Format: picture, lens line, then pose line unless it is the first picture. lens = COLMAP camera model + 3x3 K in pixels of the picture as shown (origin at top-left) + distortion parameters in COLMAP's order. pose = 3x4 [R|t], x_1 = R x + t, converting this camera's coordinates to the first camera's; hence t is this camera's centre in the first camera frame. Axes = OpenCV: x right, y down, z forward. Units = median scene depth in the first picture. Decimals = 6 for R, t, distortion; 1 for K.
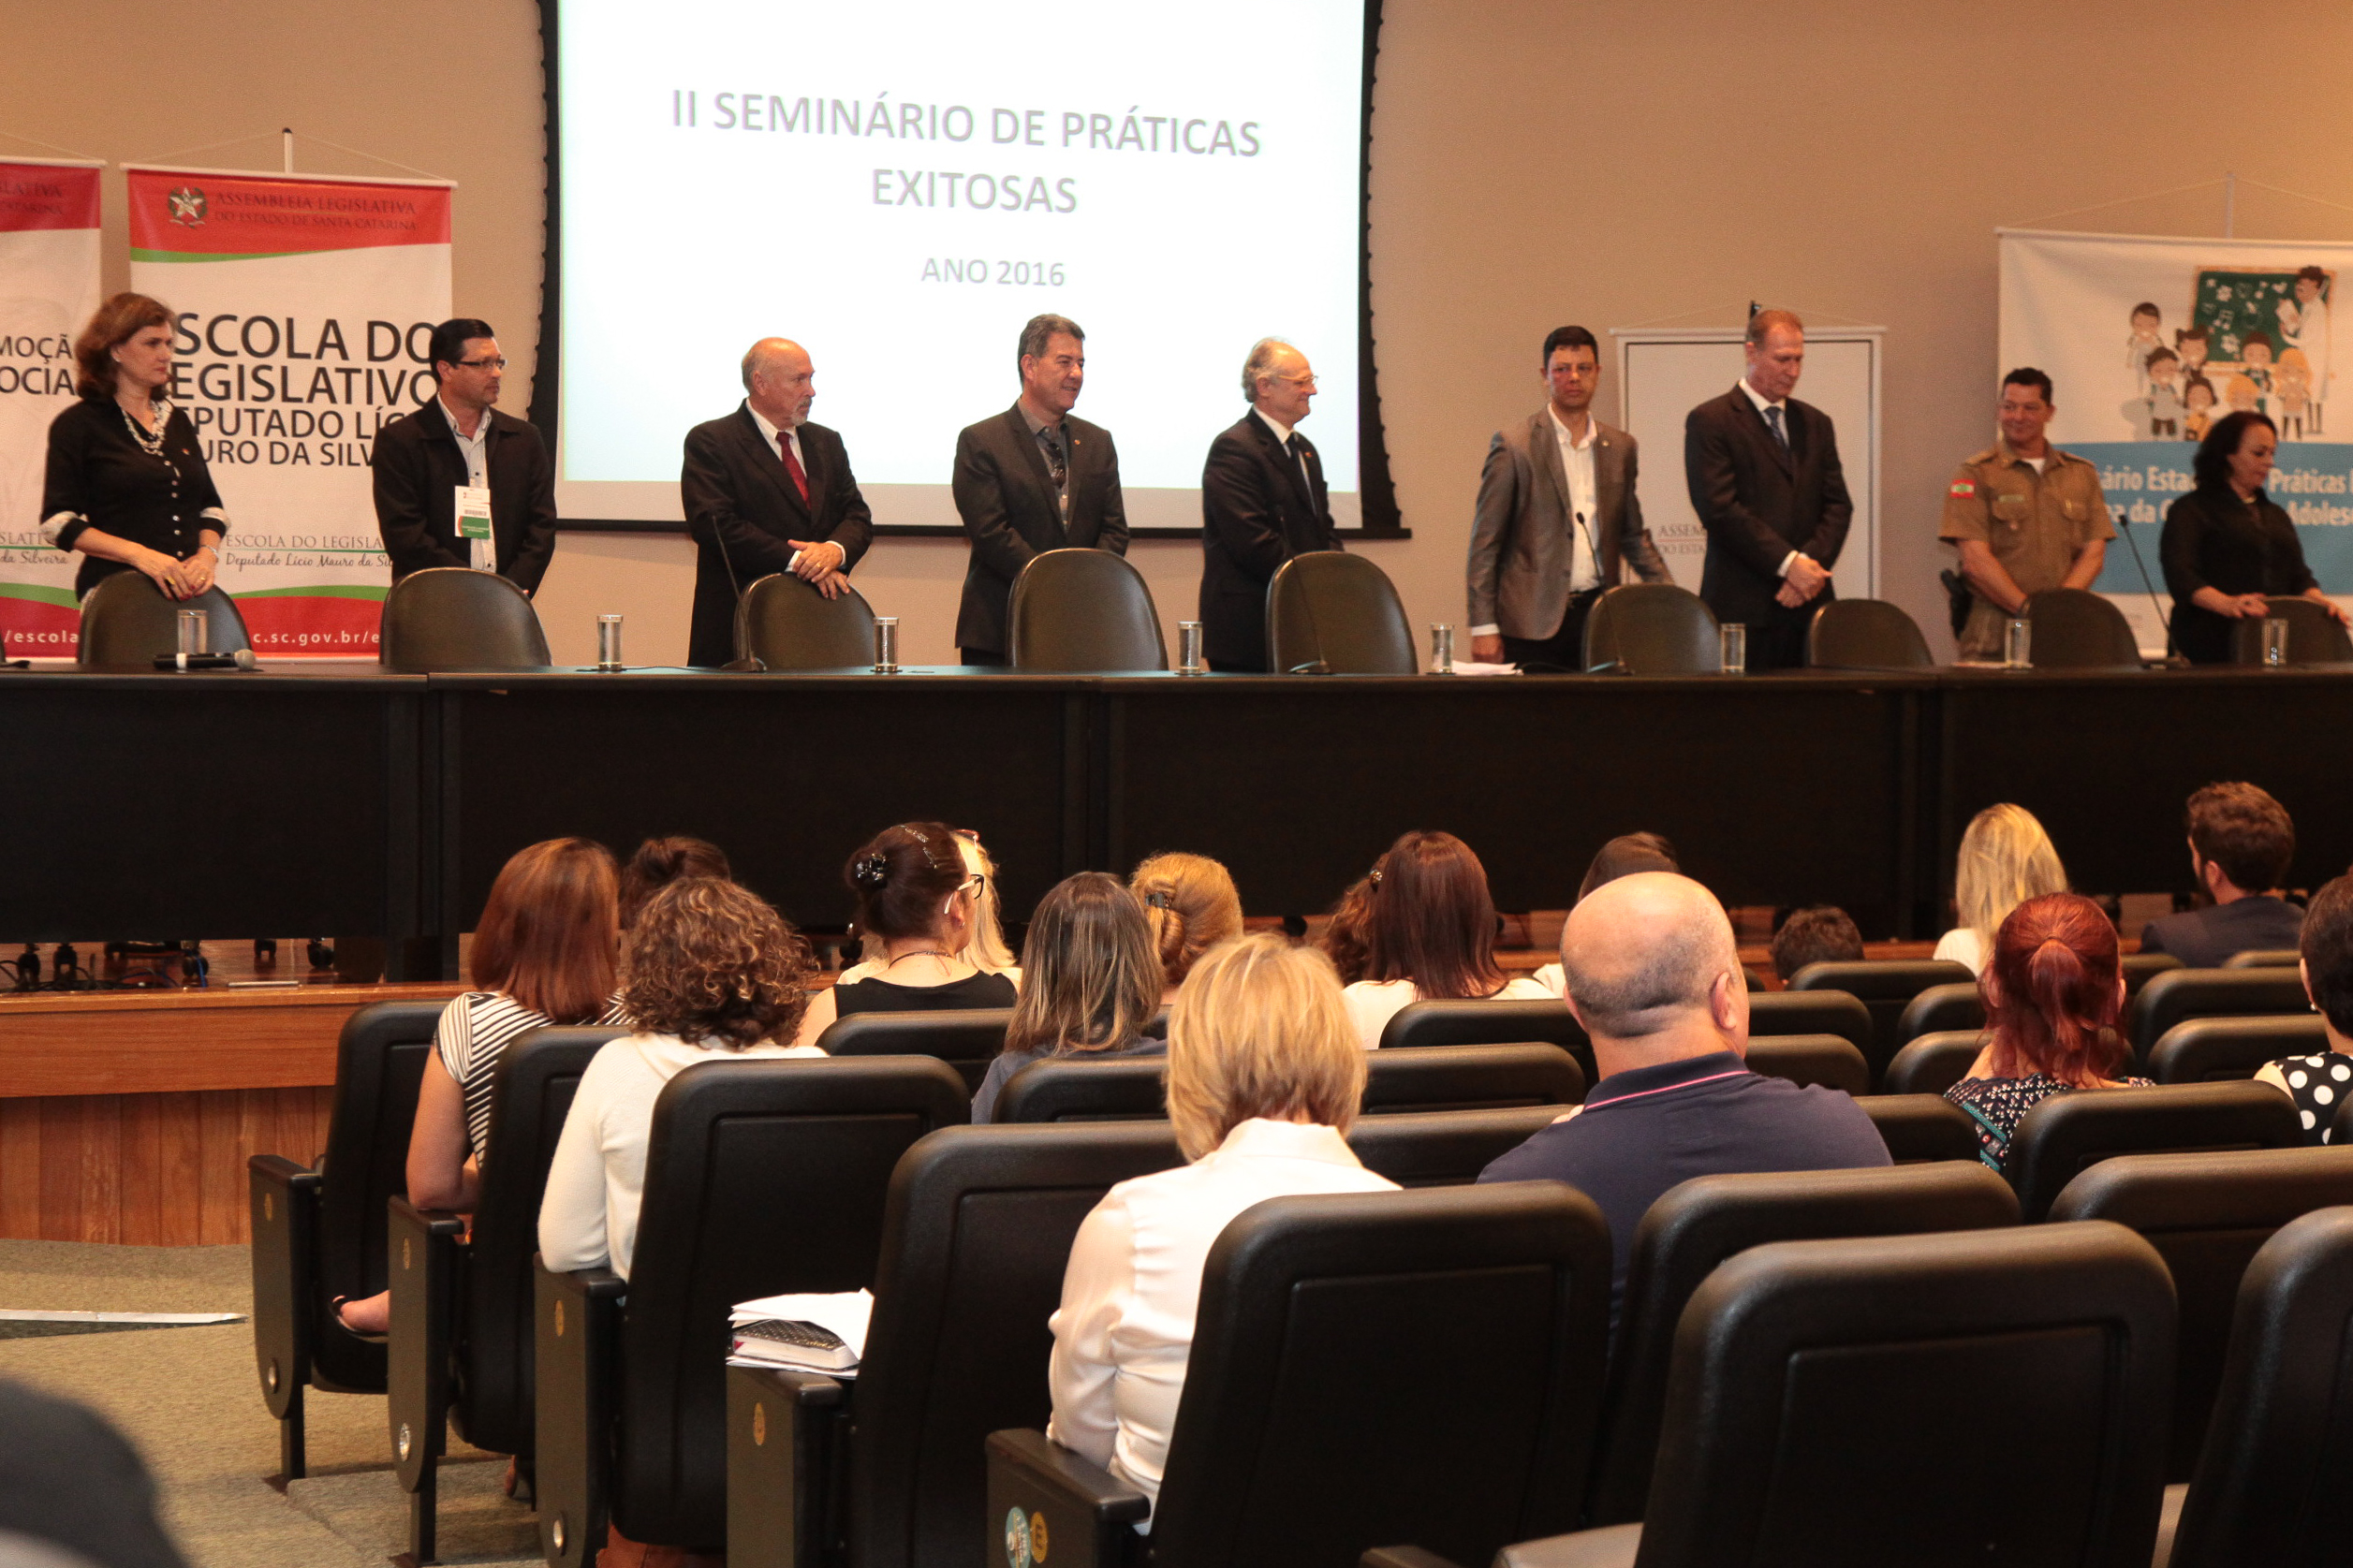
lens RADIAL K [[4469.7, 0, 1214.3], [0, 4469.7, 790.2], [0, 0, 1]] dist [0.283367, -0.025615]
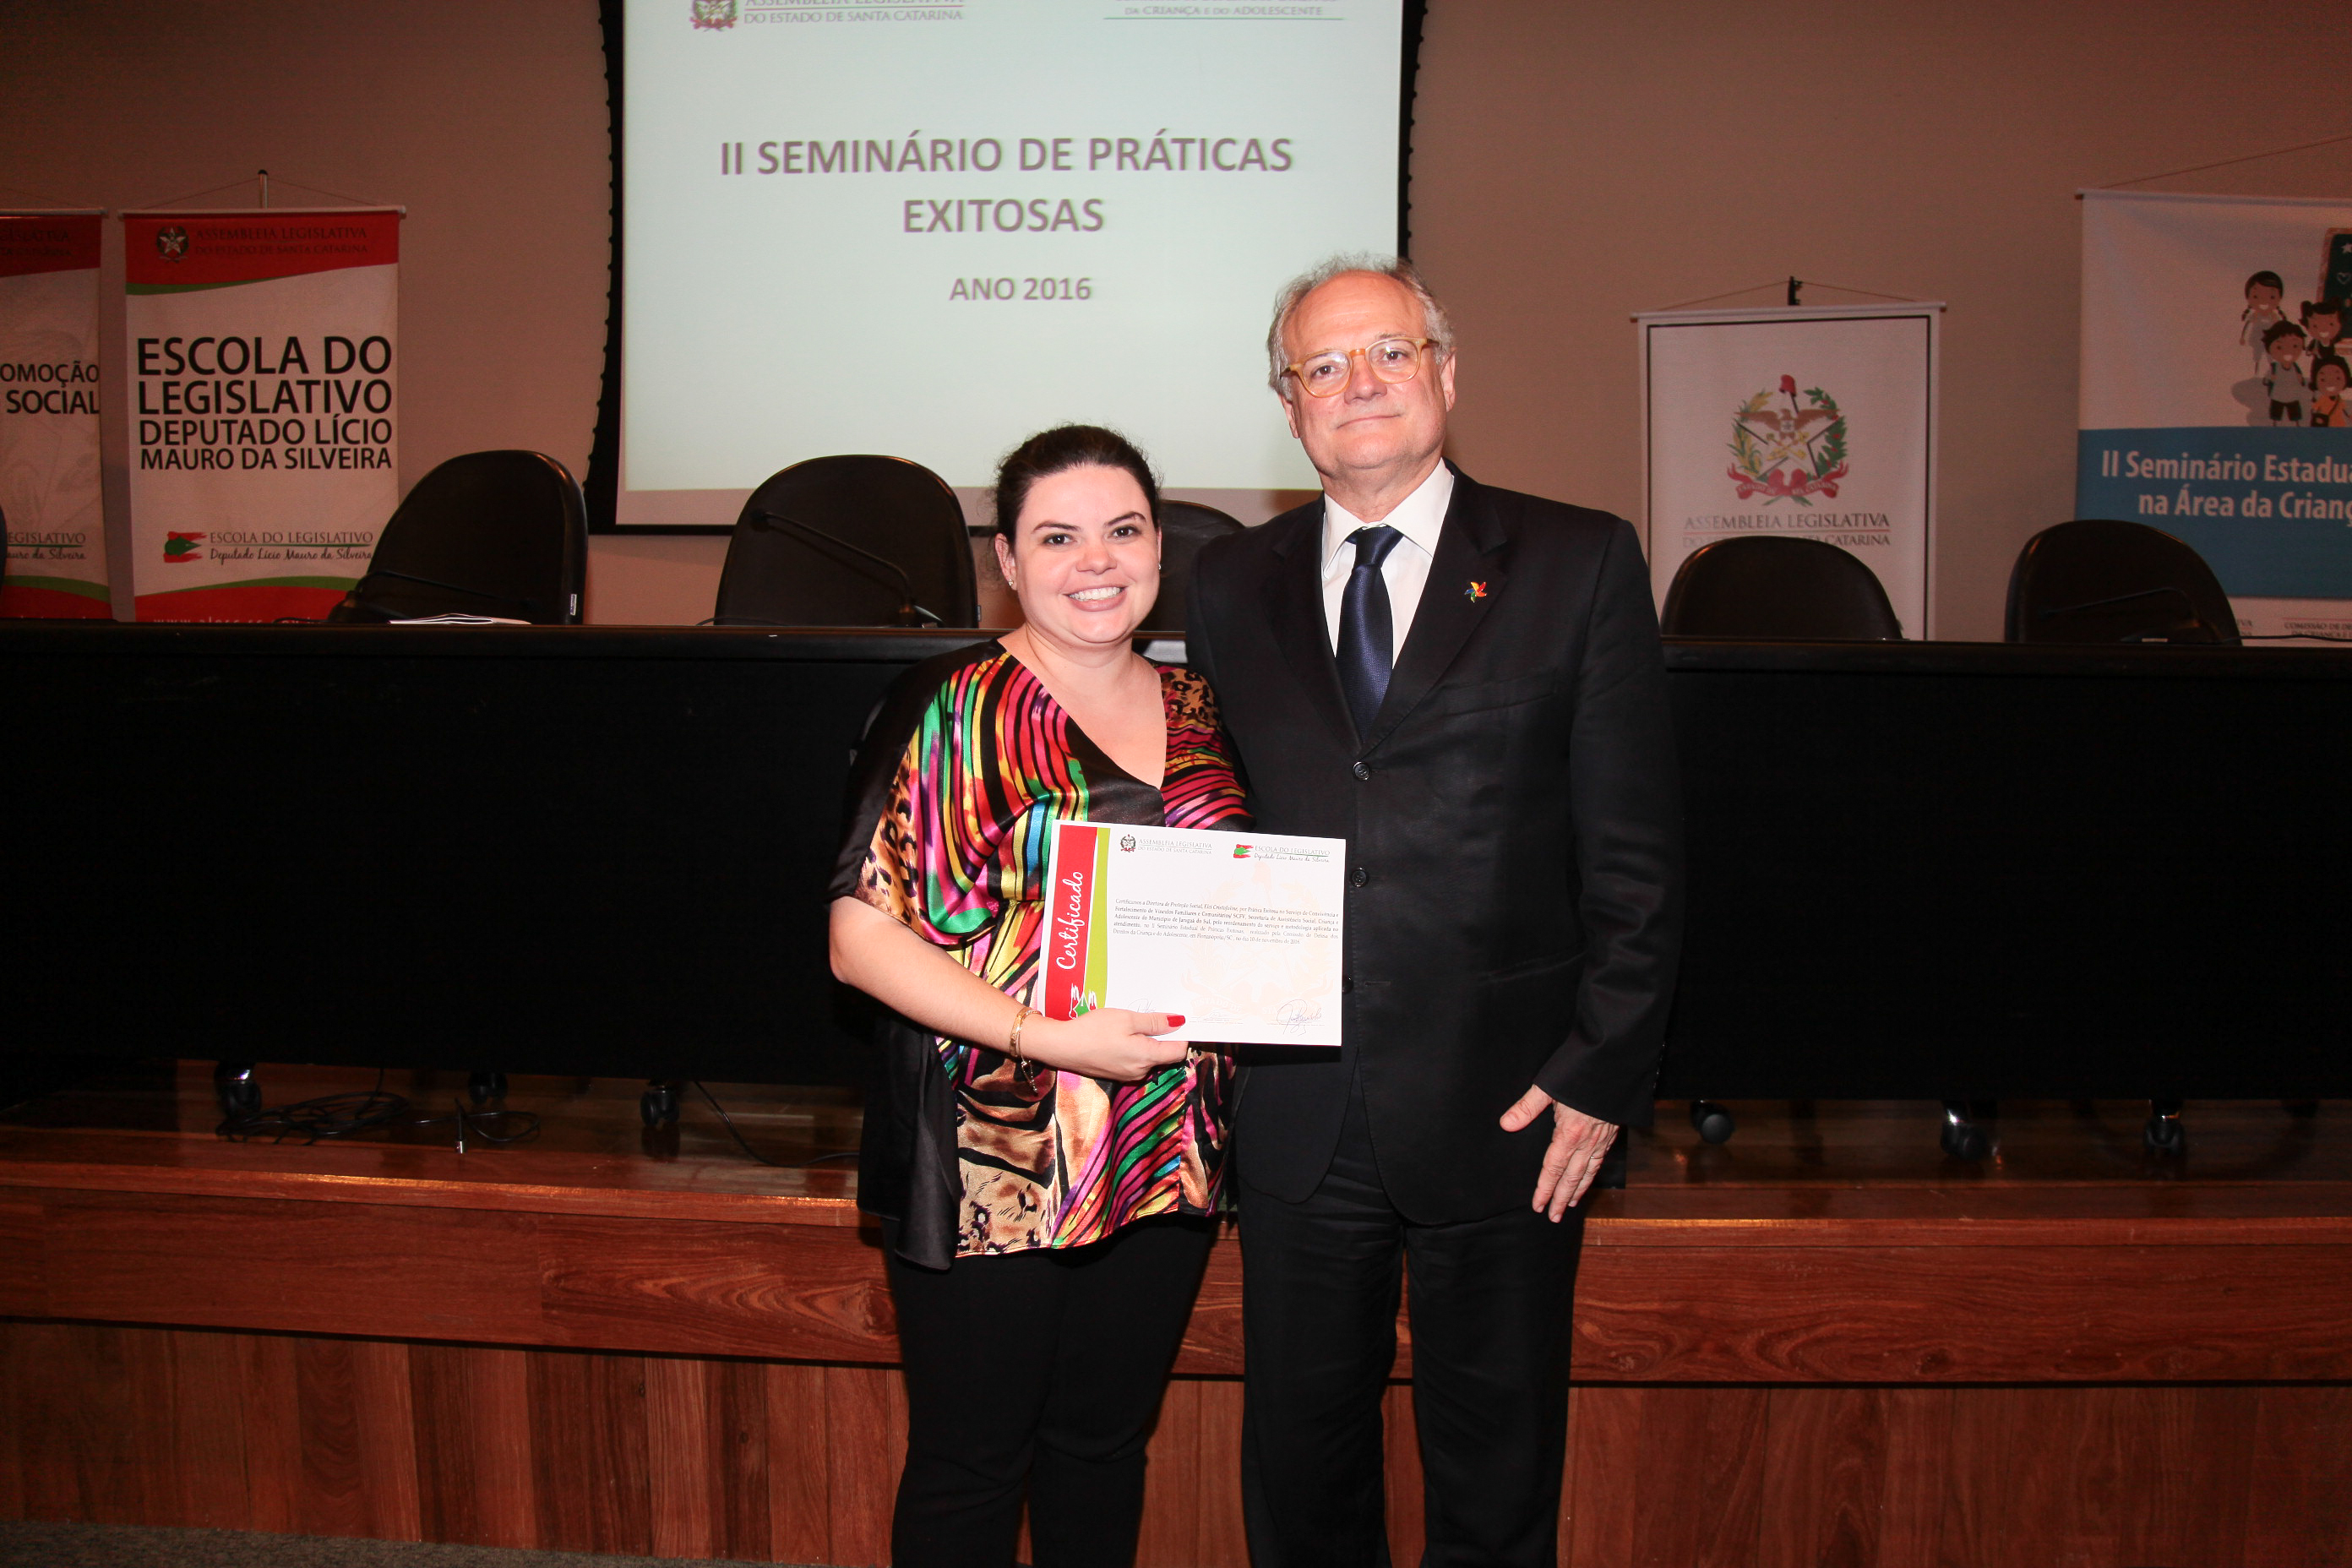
lens RADIAL K [[1595.3, 0, 1222.6], [0, 1595.3, 782.6], [0, 0, 1]] dist [-0.122743, 0.064426]
pose [[0.908473, 0.039363, -0.416086, 0.155668], [-0.026405, 0.998972, 0.036855, -0.013120], [0.417109, -0.022495, 0.908578, 0.678341]]
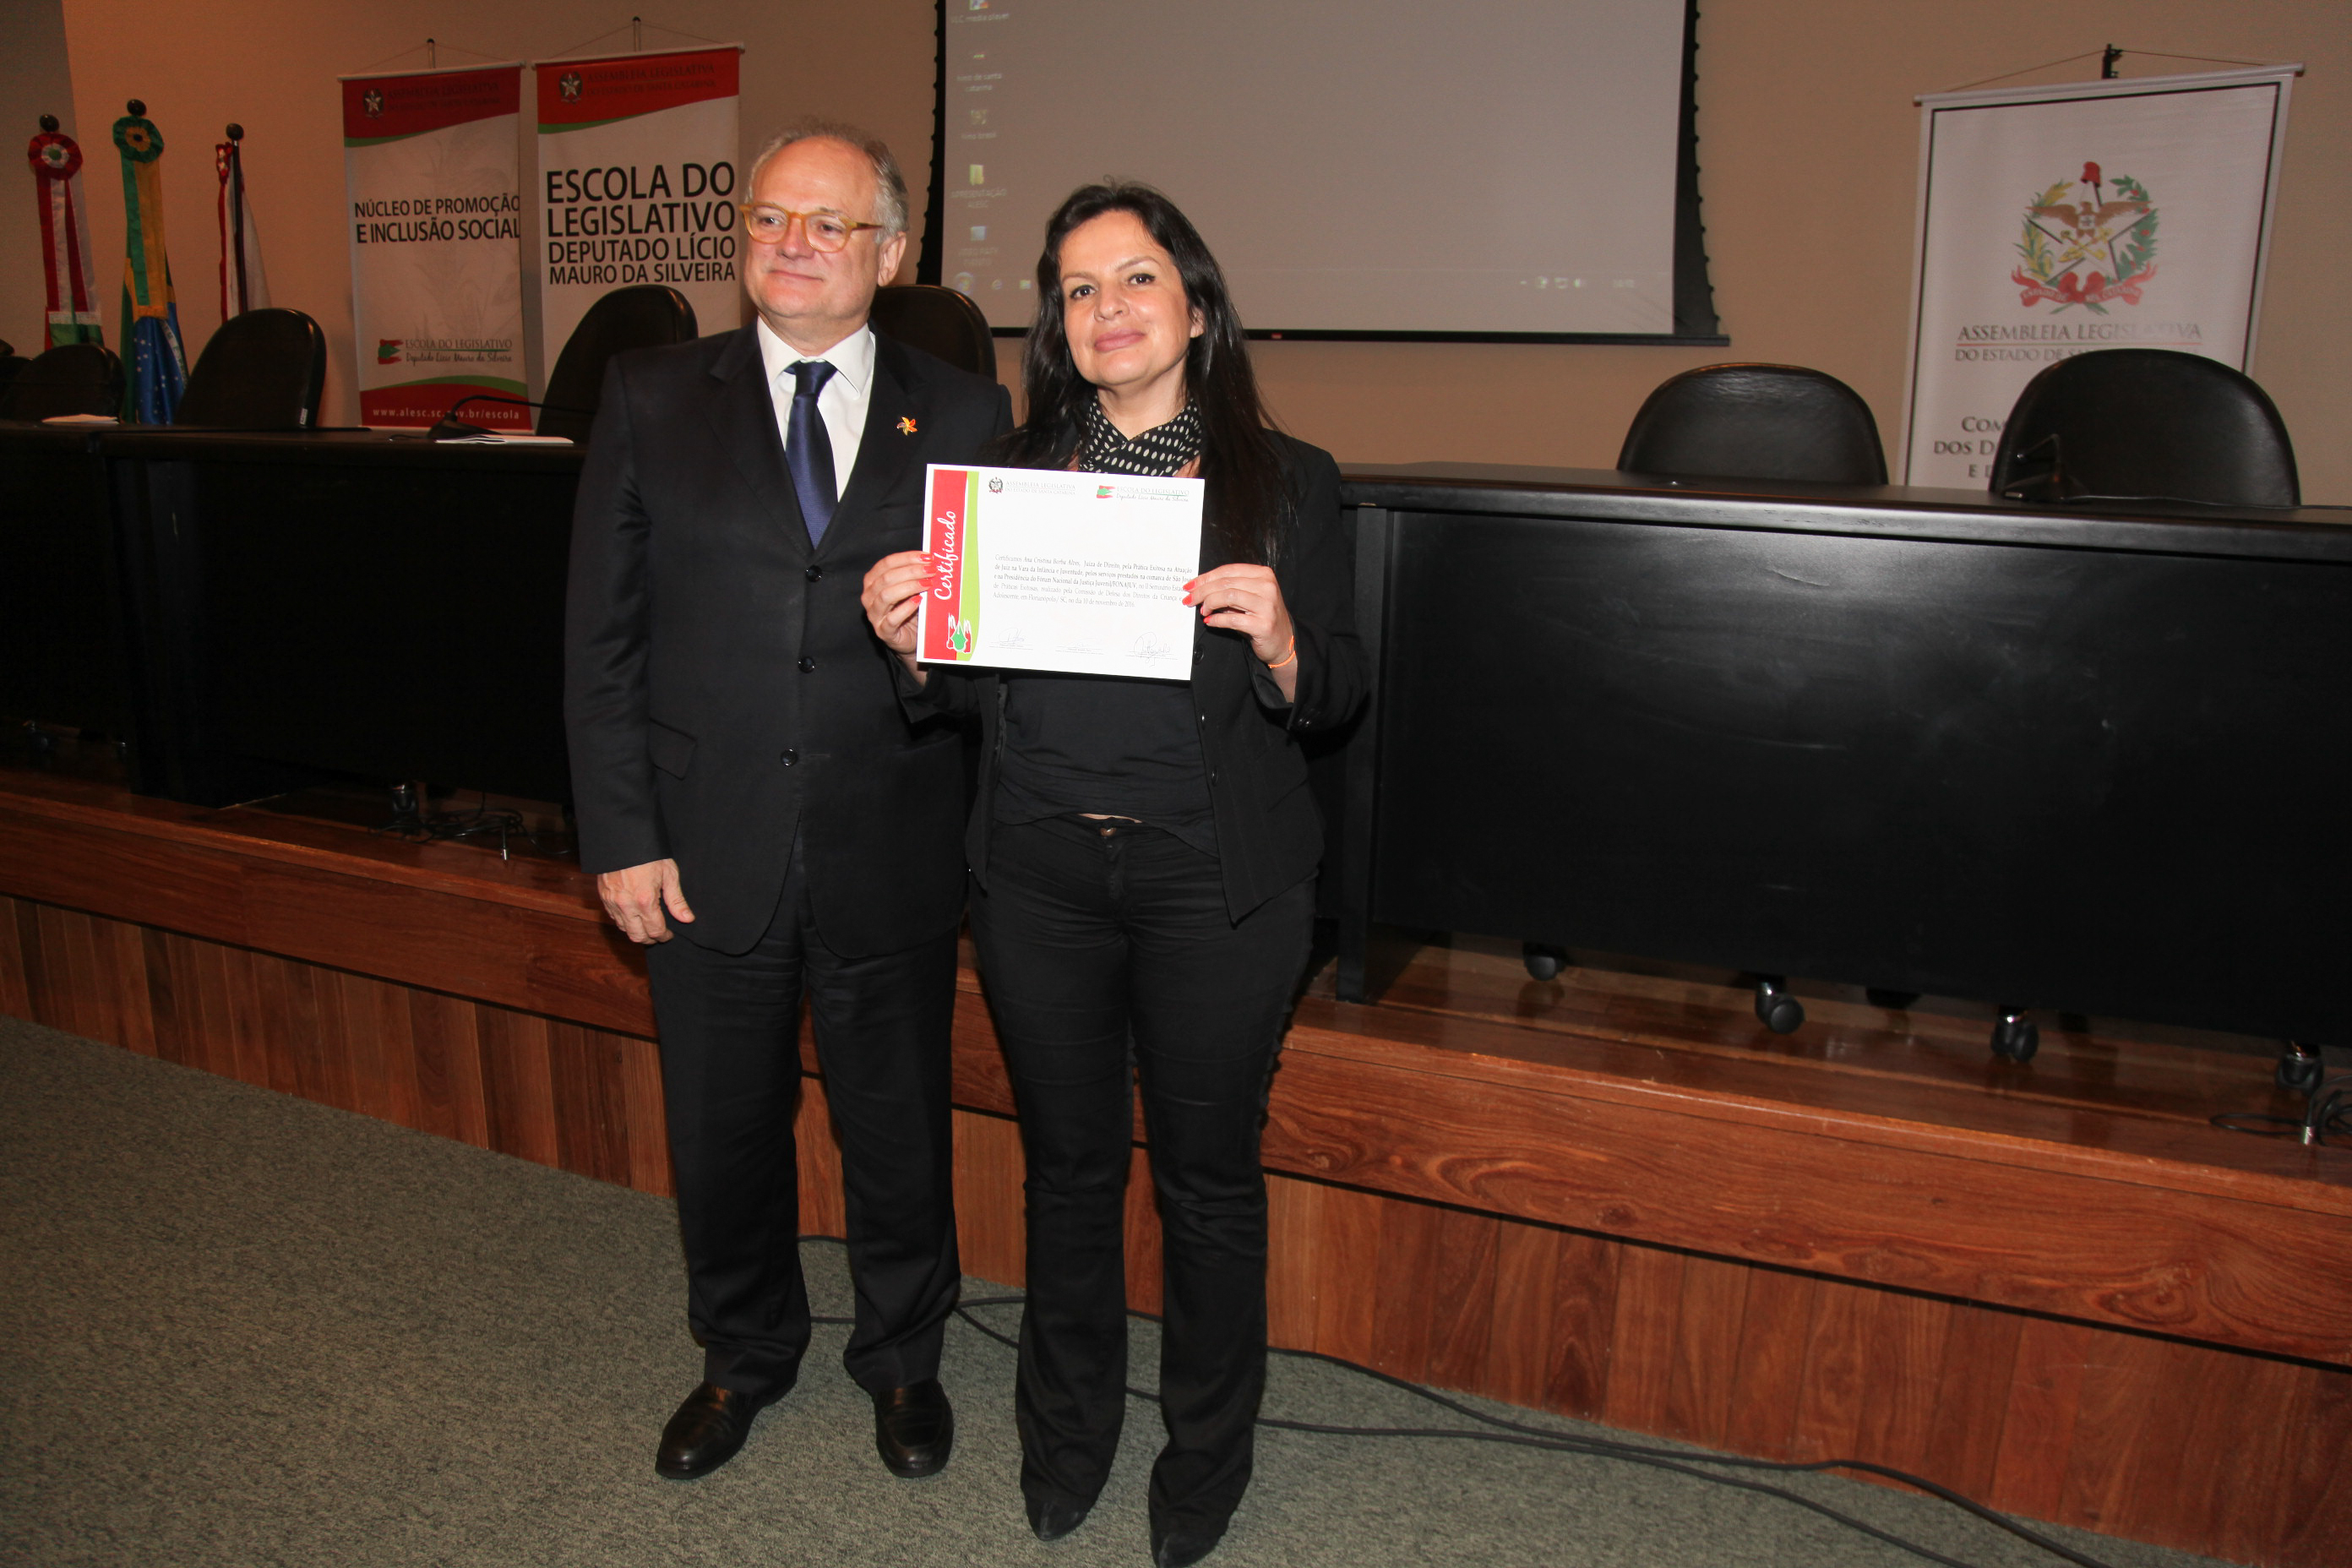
lens RADIAL K [[1595.3, 0, 1222.6], [0, 1595.3, 782.6], [0, 0, 1]] dist [-0.122743, 0.064426]
pose [[0.717284, 0.167060, -0.676458, 0.219116], [-0.058179, 0.981802, 0.180778, -0.019097], [0.694348, -0.090313, 0.713950, 0.706510]]
